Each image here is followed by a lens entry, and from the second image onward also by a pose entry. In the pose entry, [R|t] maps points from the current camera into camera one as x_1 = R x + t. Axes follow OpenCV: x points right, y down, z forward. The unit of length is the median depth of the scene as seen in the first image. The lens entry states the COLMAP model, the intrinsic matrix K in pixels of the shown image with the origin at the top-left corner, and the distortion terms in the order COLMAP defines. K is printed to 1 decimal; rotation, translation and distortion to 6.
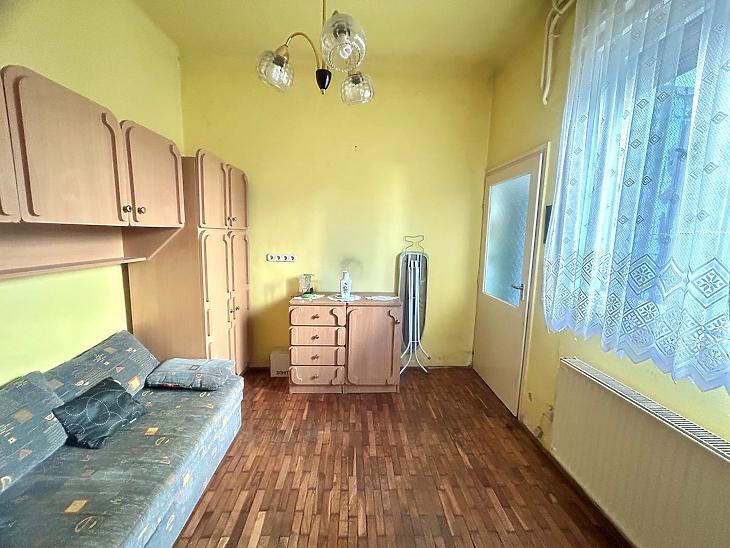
lens RADIAL K [[291.3, 0, 365.0], [0, 291.3, 274.0], [0, 0, 1]] dist [-0.000221, -0.000016]
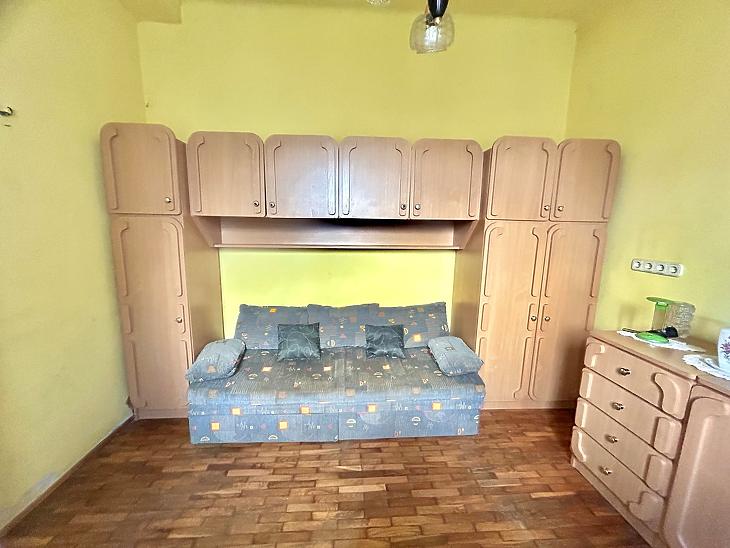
lens RADIAL K [[291.3, 0, 365.0], [0, 291.3, 274.0], [0, 0, 1]] dist [-0.000221, -0.000016]
pose [[0.032423, 0.133850, -0.990471, 0.442449], [-0.149759, 0.980455, 0.127594, -0.044496], [0.988191, 0.144195, 0.051834, 0.578853]]
